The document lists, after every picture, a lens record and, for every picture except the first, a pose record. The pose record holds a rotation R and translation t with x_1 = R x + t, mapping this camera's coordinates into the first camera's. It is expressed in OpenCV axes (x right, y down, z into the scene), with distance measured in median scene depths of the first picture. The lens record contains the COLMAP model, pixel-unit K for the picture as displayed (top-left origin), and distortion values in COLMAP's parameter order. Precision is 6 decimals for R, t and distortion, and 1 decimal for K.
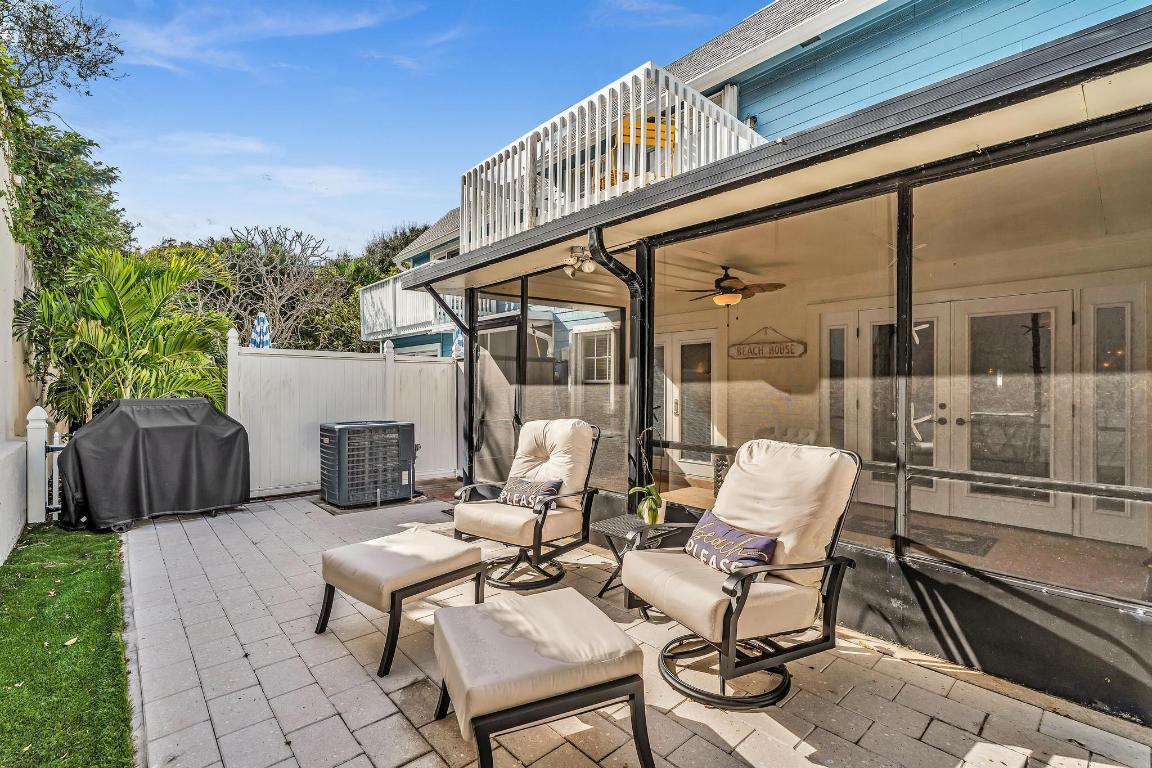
lens RADIAL K [[520.7, 0, 576.9], [0, 520.7, 382.8], [0, 0, 1]] dist [0.001316, 0.000135]
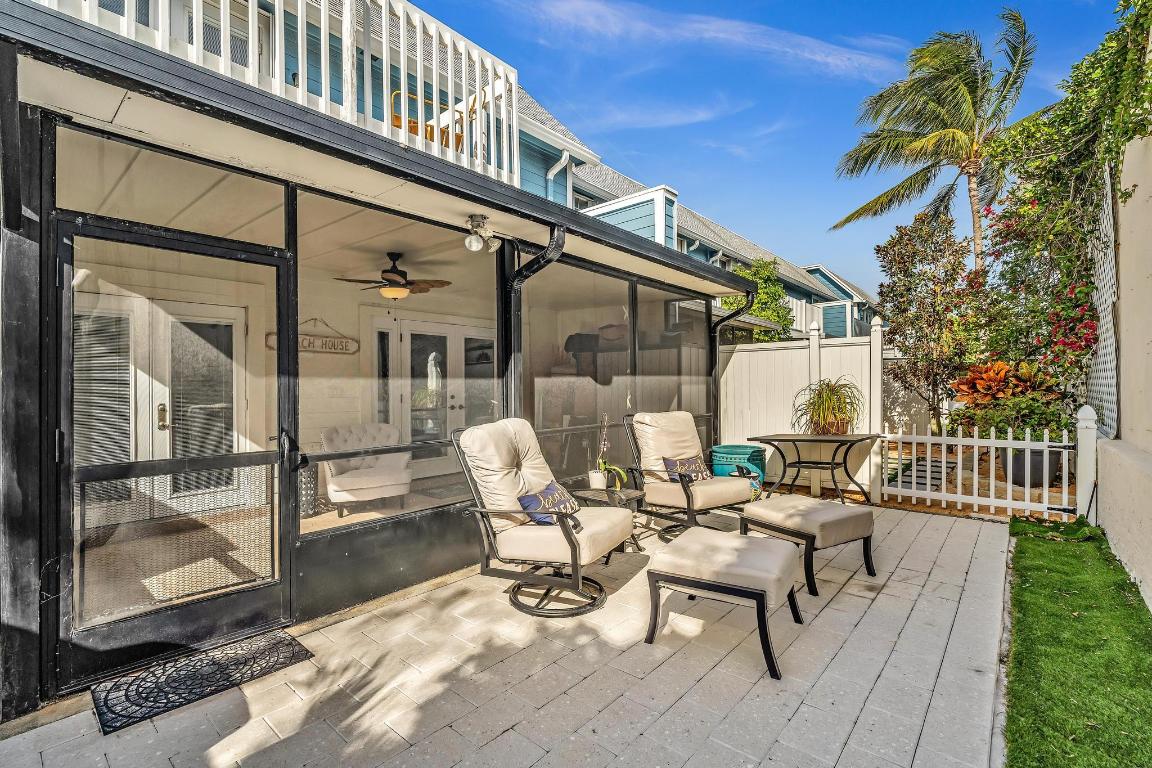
lens RADIAL K [[520.7, 0, 576.7], [0, 520.7, 386.0], [0, 0, 1]] dist [0.001316, 0.000135]
pose [[-0.133953, -0.001833, 0.990986, -0.711801], [0.001839, 0.999996, 0.002098, 0.011629], [-0.990986, 0.002103, -0.133949, 0.800131]]
